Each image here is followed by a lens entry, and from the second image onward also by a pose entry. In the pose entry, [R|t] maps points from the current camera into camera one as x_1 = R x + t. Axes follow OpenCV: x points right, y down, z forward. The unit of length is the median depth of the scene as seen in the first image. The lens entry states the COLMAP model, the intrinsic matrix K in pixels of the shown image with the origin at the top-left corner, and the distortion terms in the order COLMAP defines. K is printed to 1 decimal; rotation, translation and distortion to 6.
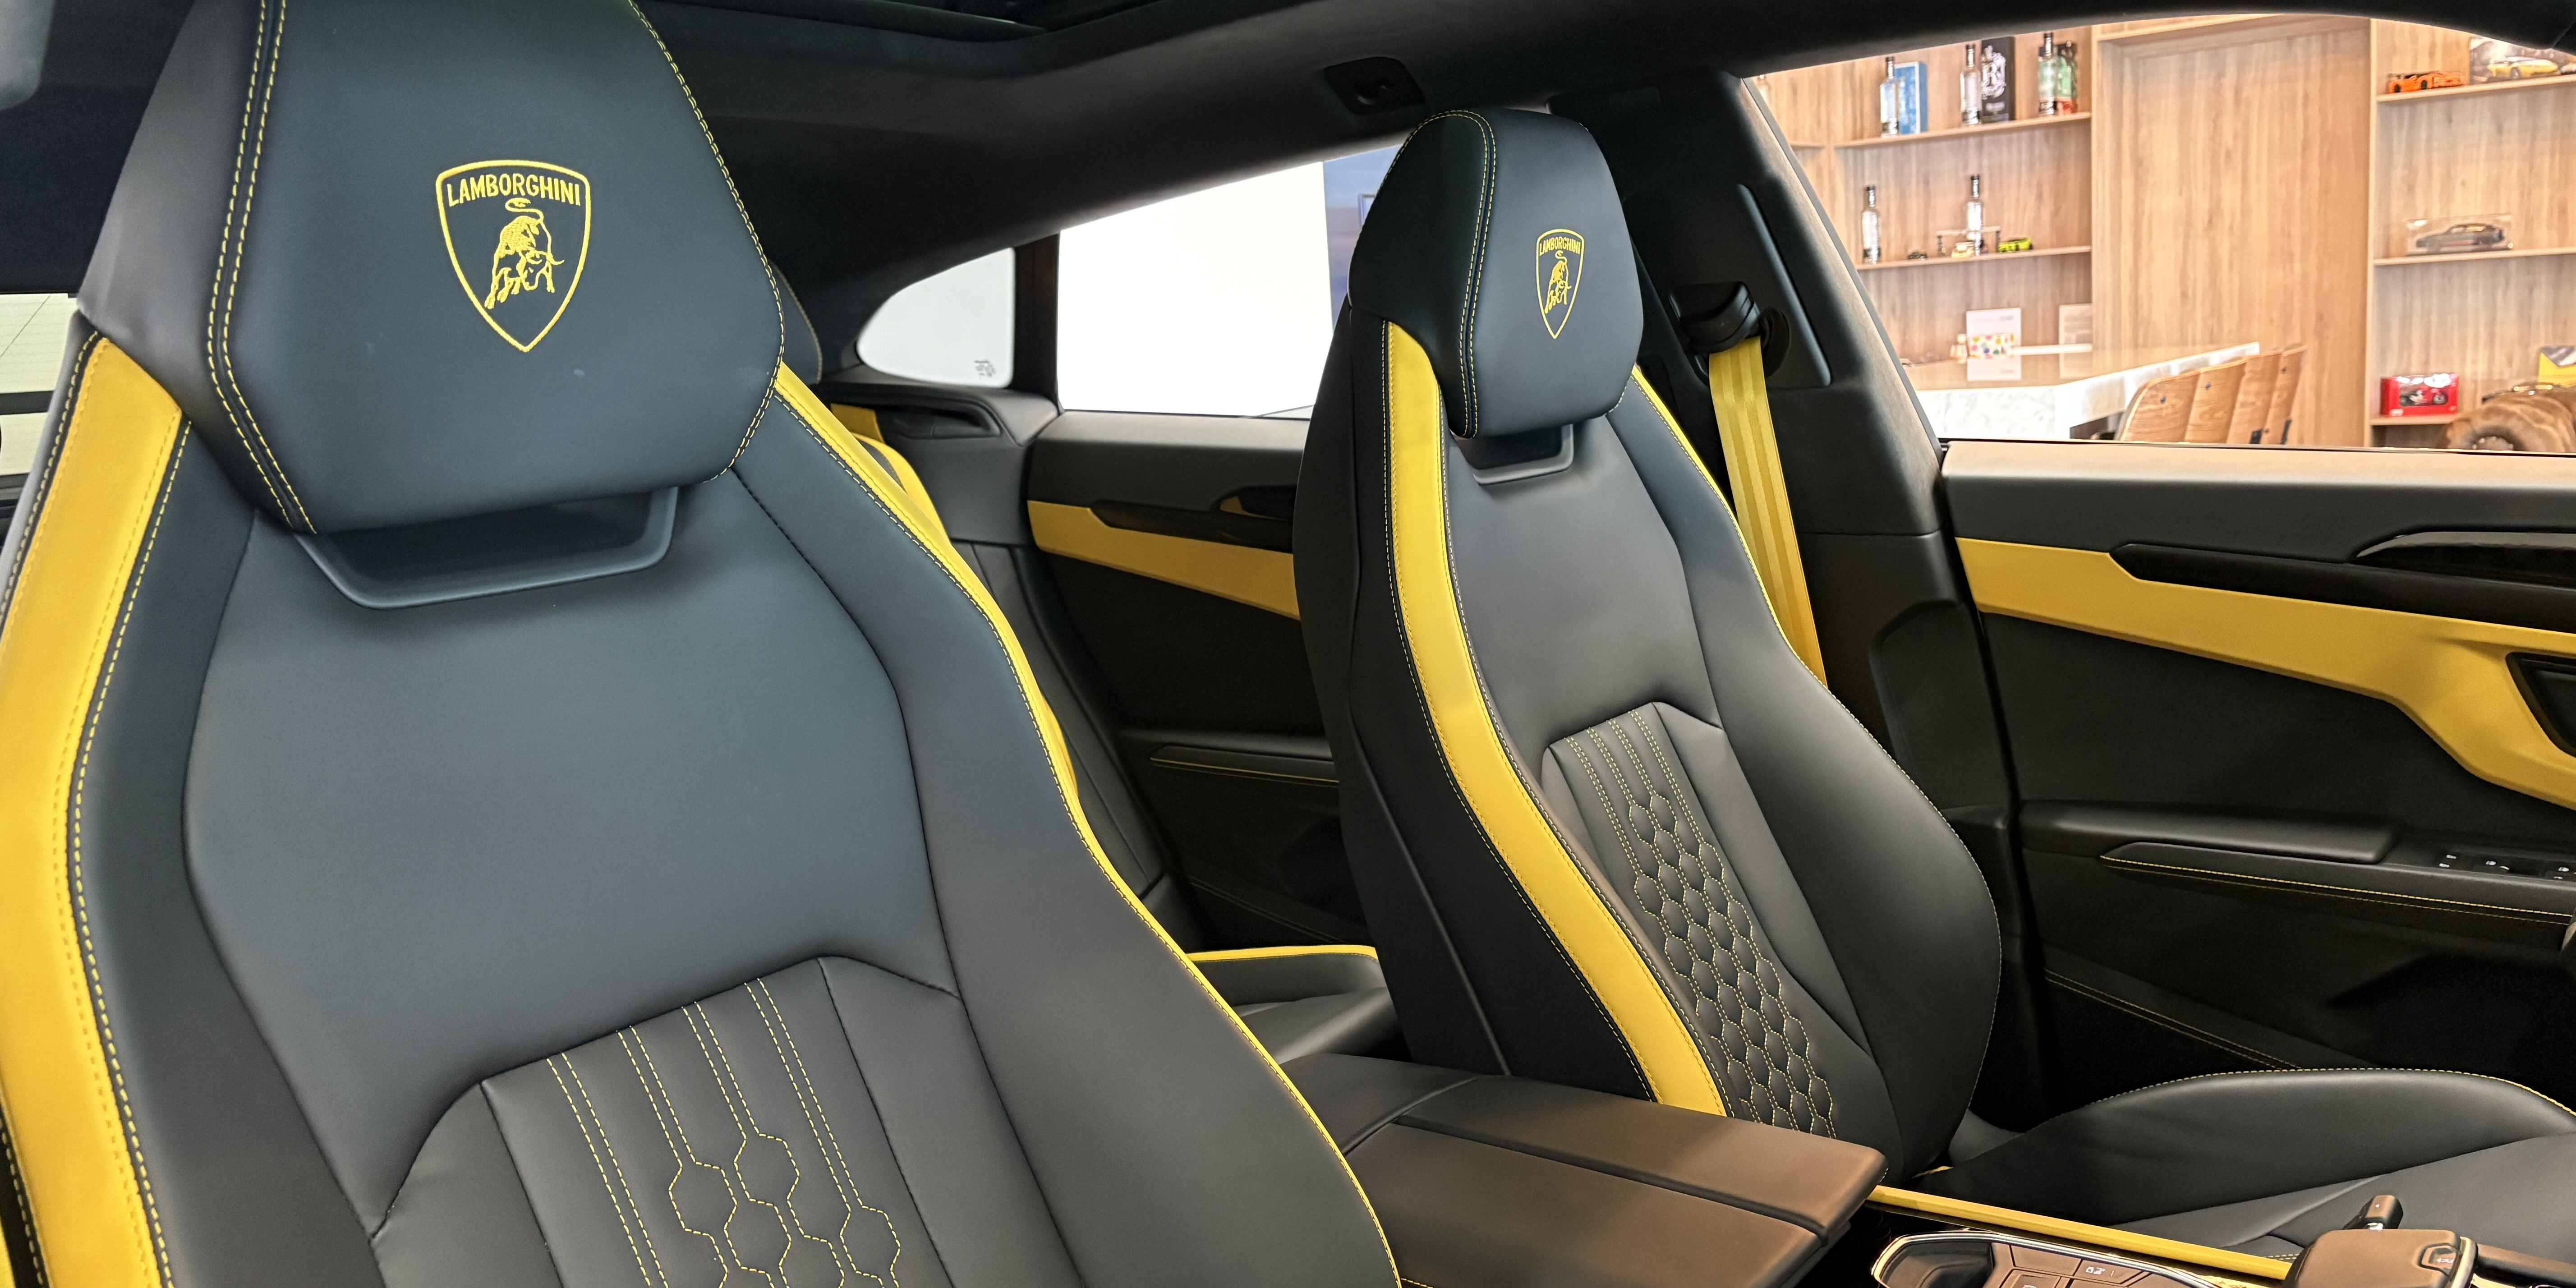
lens RADIAL K [[1967.9, 0, 1278.4], [0, 1967.9, 624.1], [0, 0, 1]] dist [0.033462, -0.021267]
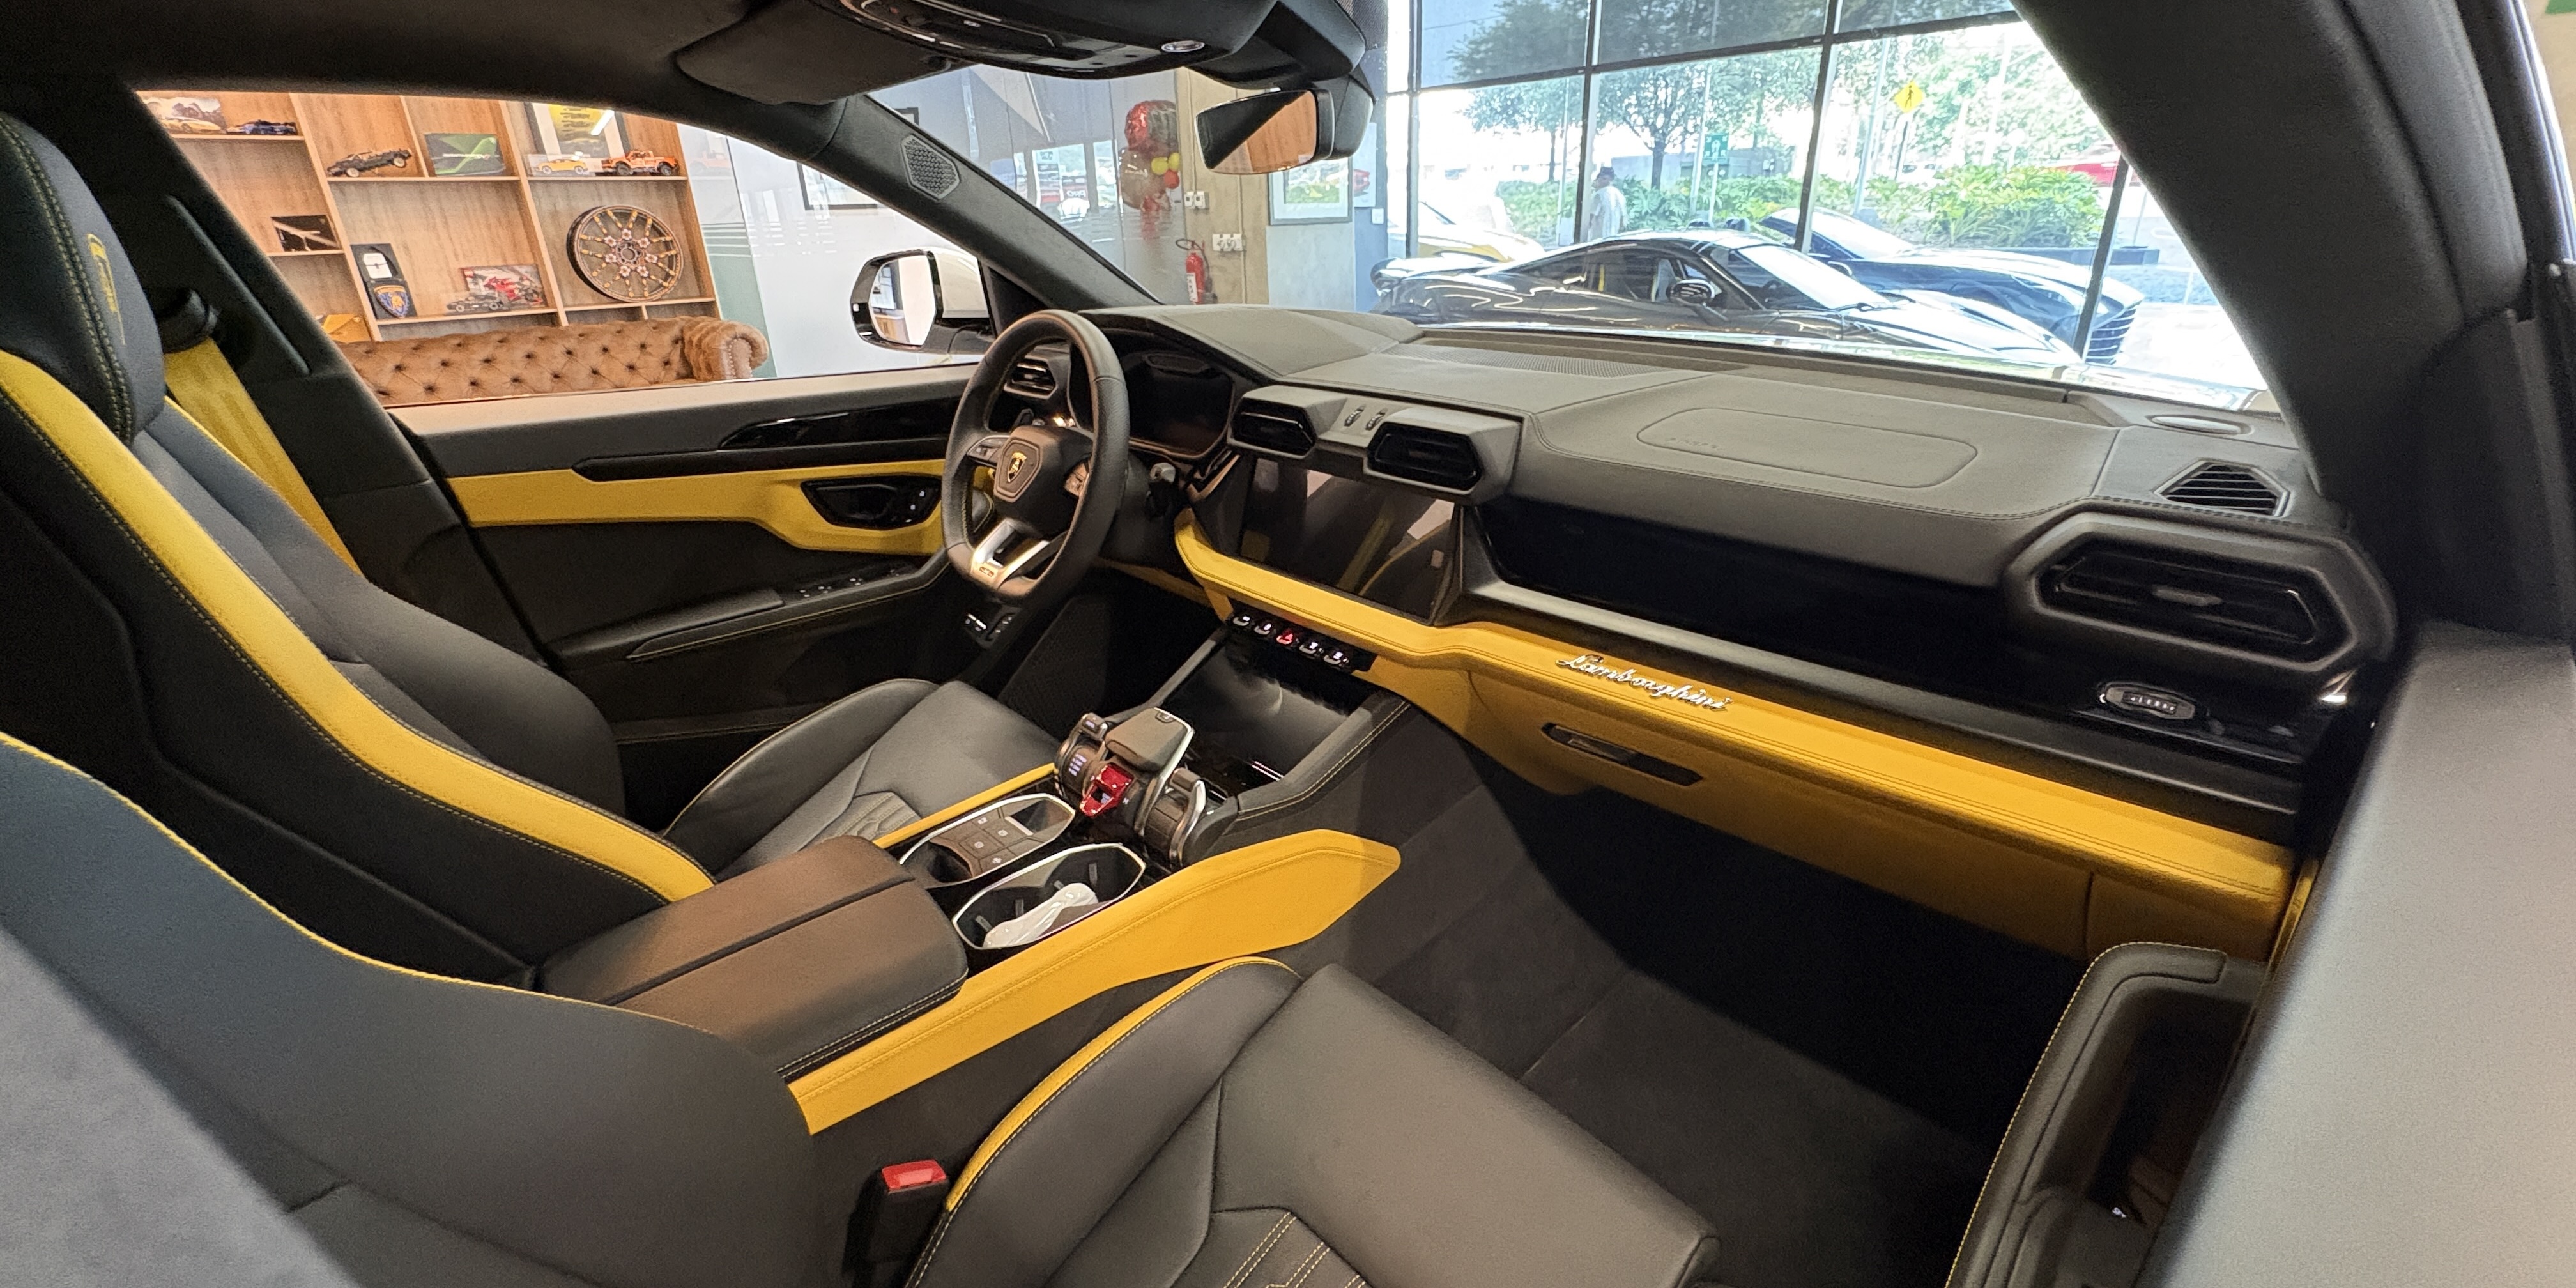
lens RADIAL K [[1029.2, 0, 1296.6], [0, 1029.2, 628.6], [0, 0, 1]] dist [0.000527, -0.000923]
pose [[0.176857, -0.318499, 0.931279, -0.309499], [0.163443, 0.942560, 0.291318, -0.070922], [-0.970571, 0.100689, 0.218754, 0.346088]]
